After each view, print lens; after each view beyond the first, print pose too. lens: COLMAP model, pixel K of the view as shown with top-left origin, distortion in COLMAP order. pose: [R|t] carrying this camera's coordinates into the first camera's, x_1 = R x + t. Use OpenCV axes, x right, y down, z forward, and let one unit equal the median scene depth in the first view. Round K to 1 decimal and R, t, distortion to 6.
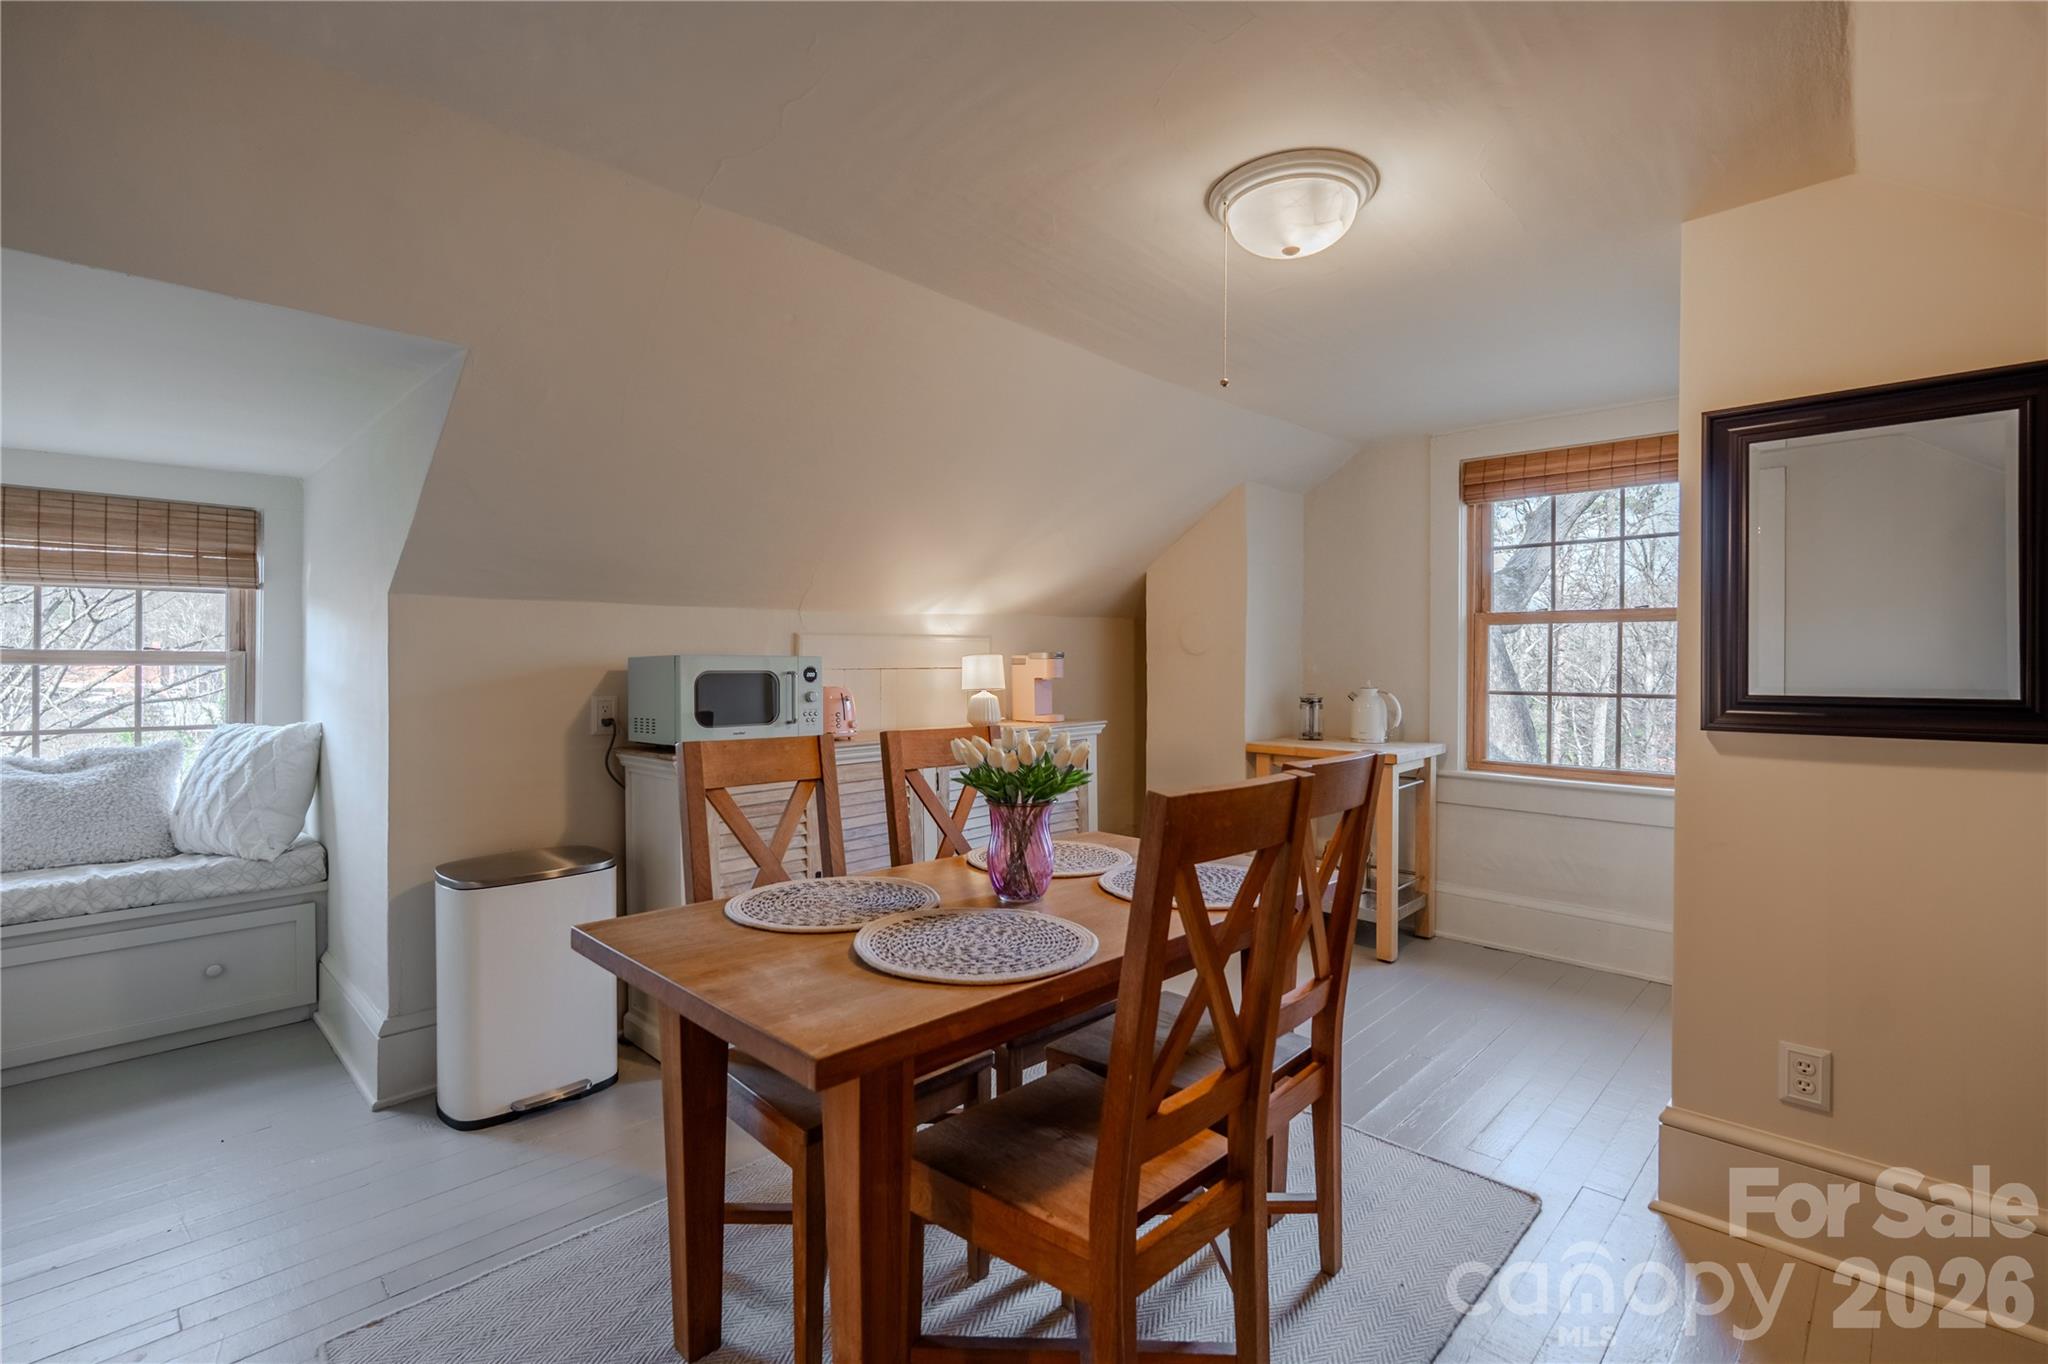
lens RADIAL K [[942.9, 0, 1025.4], [0, 942.9, 663.9], [0, 0, 1]] dist [-0.001797, -0.000171]
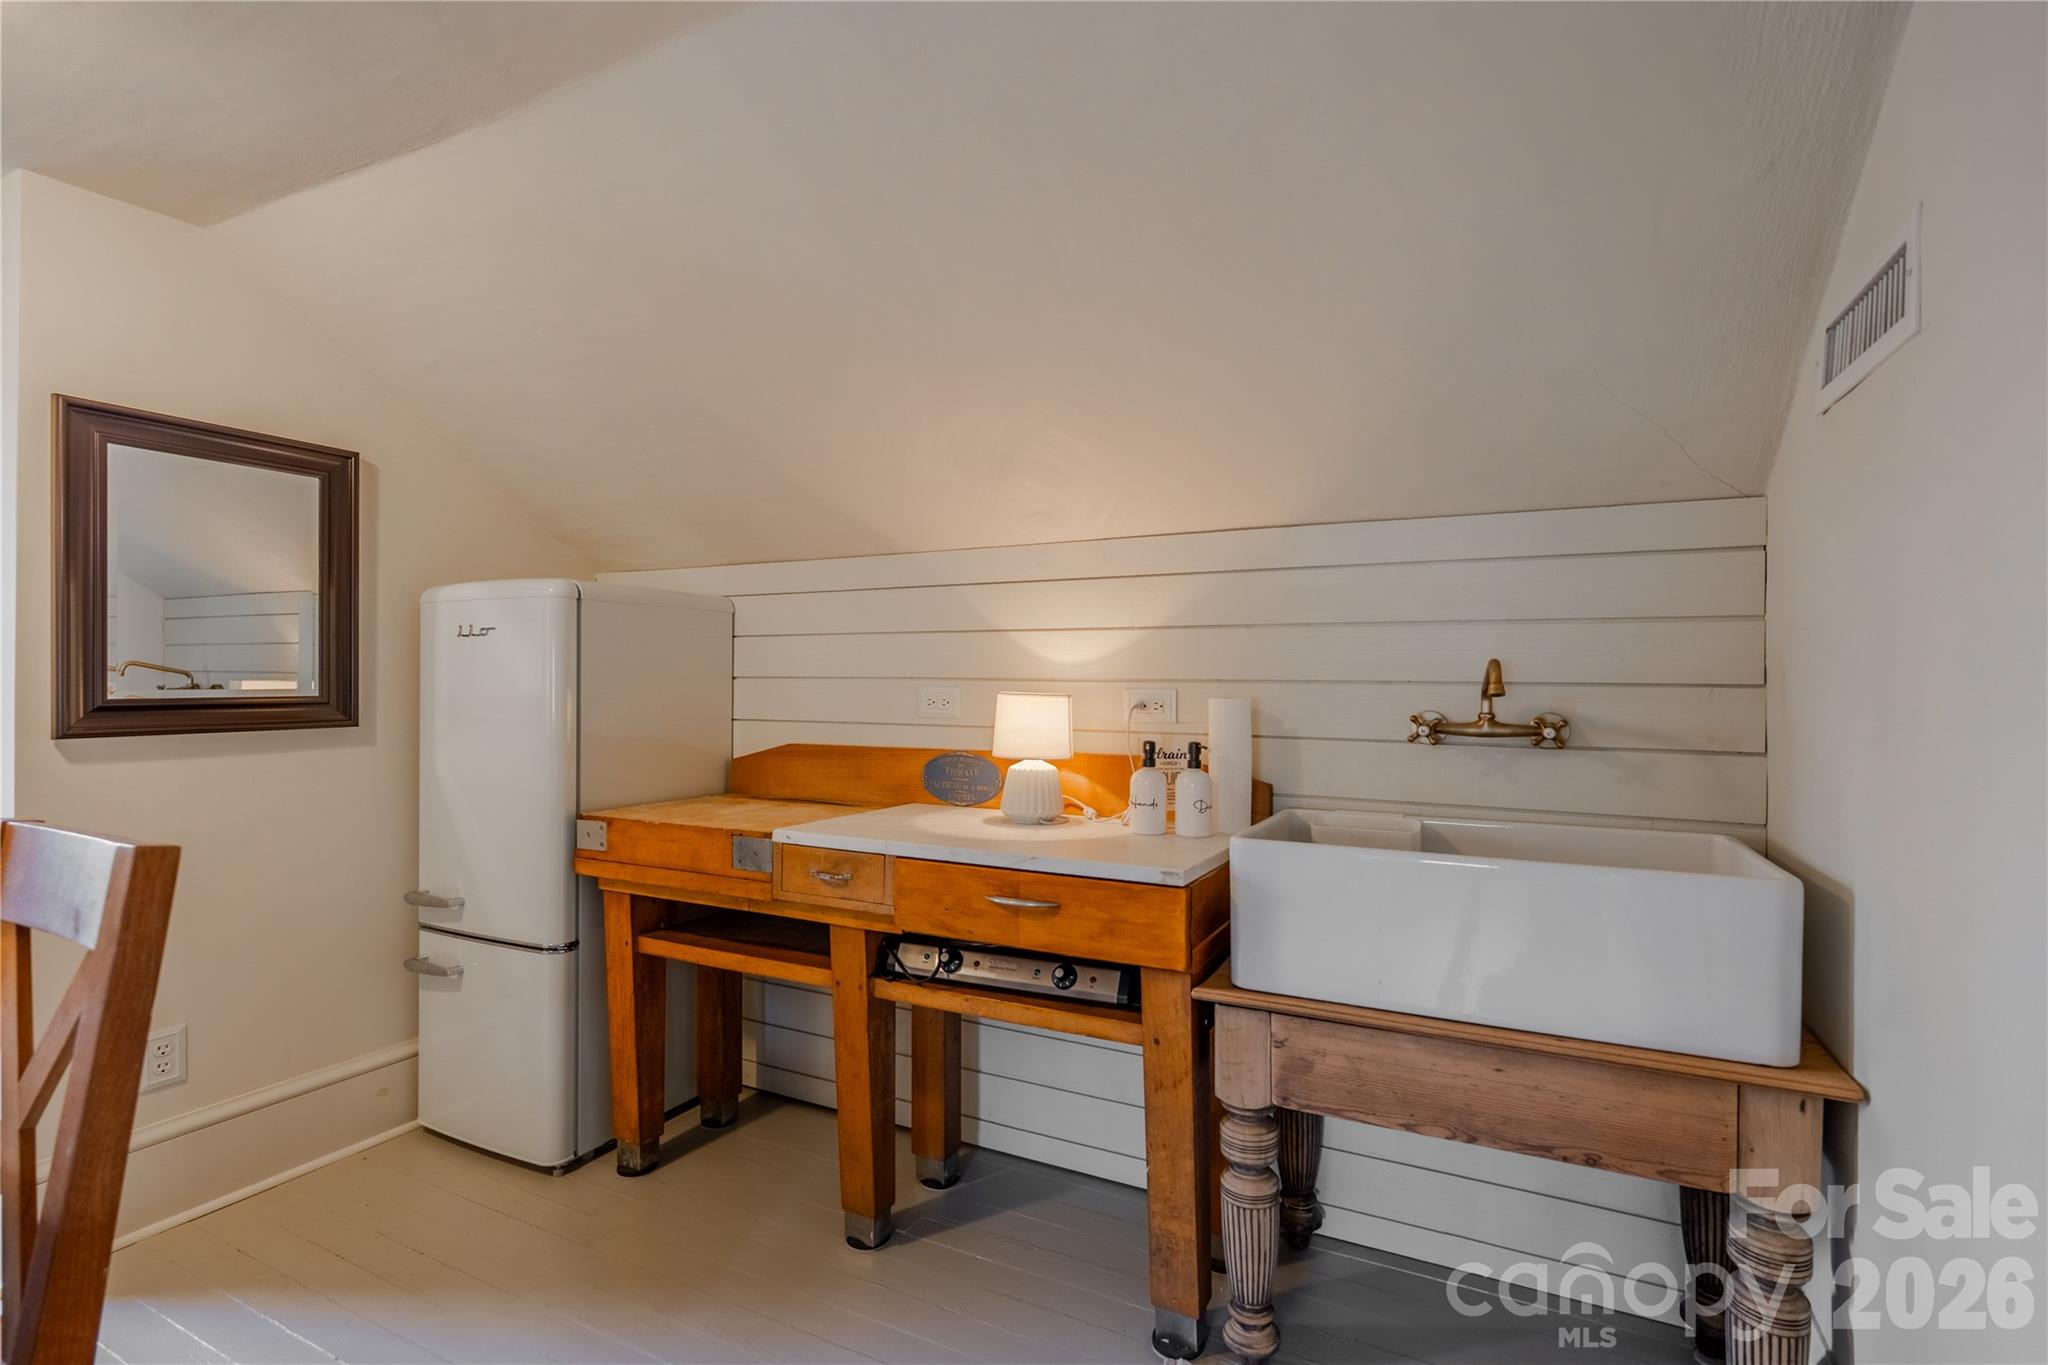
lens RADIAL K [[971.8, 0, 1024.0], [0, 971.8, 682.5], [0, 0, 1]] dist [-0.003048, -0.000115]
pose [[-0.278403, -0.011658, 0.960393, -0.242565], [-0.004989, 0.999930, 0.010692, -0.000339], [-0.960451, -0.001815, -0.278442, 0.181347]]
